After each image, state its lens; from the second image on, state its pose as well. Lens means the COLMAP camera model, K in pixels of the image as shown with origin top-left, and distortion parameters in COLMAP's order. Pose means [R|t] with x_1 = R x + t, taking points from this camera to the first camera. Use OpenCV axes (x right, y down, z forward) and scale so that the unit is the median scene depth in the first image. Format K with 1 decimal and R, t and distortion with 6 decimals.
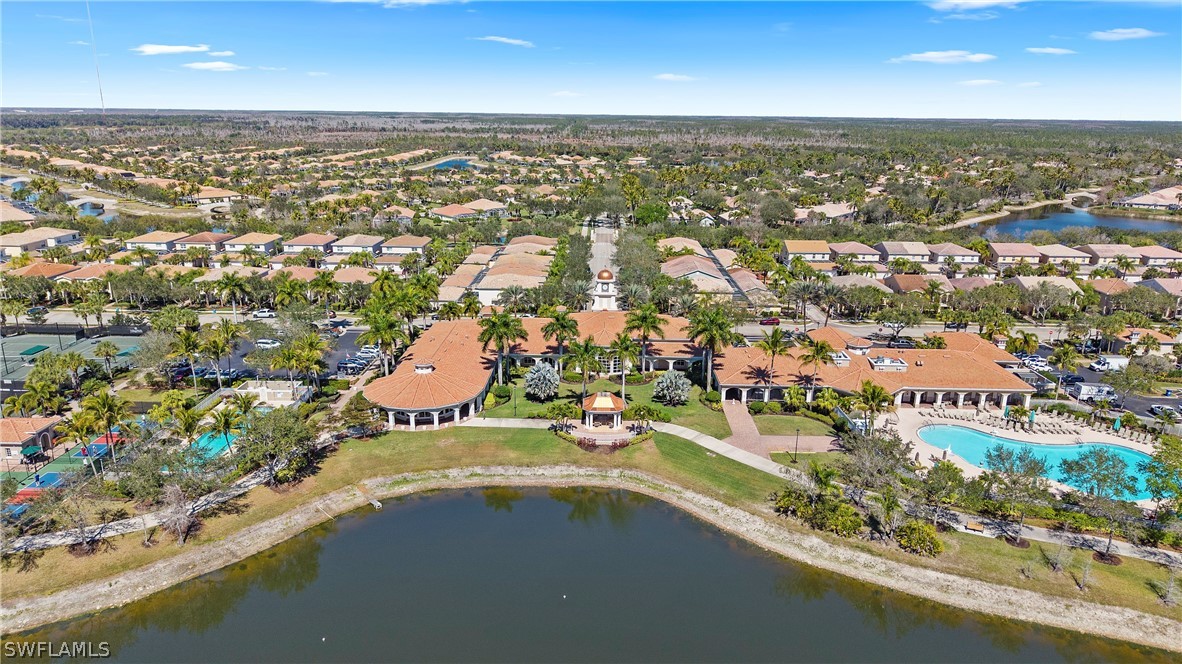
lens RADIAL K [[784.2, 0, 593.6], [0, 784.2, 339.6], [0, 0, 1]] dist [0.025298, -0.021667]
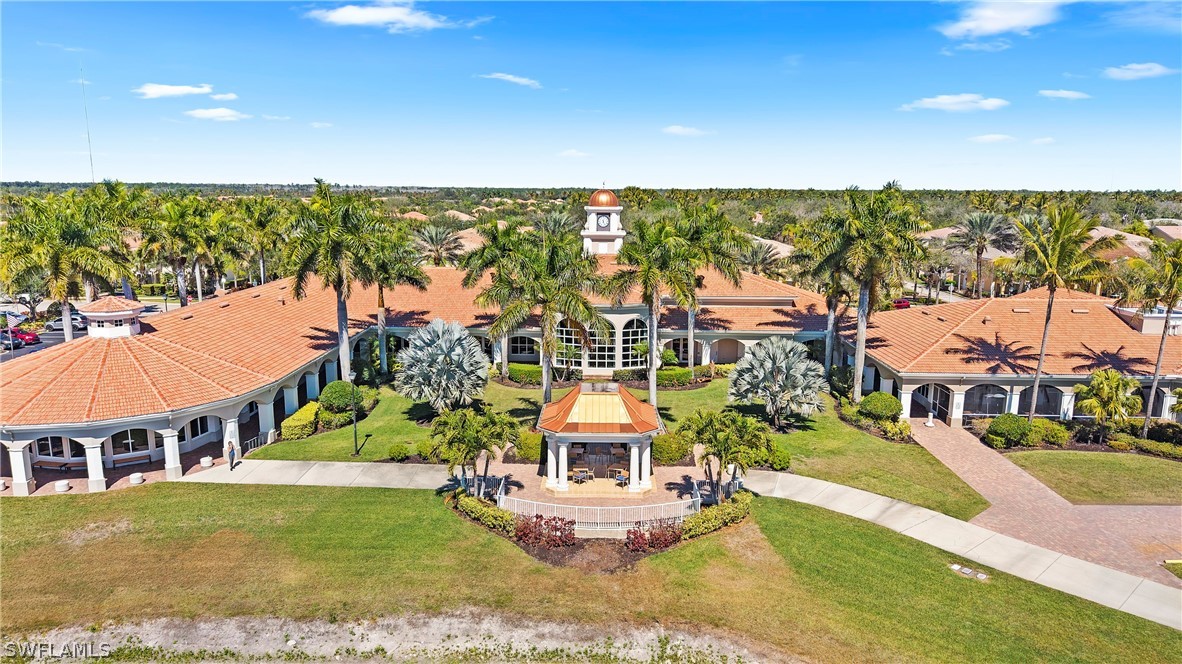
lens RADIAL K [[784.2, 0, 590.4], [0, 784.2, 355.3], [0, 0, 1]] dist [-0.000283, -0.000173]
pose [[0.999993, -0.003617, -0.000446, 0.008973], [0.003576, 0.997407, -0.071885, 0.081121], [0.000705, 0.071883, 0.997413, 0.663176]]
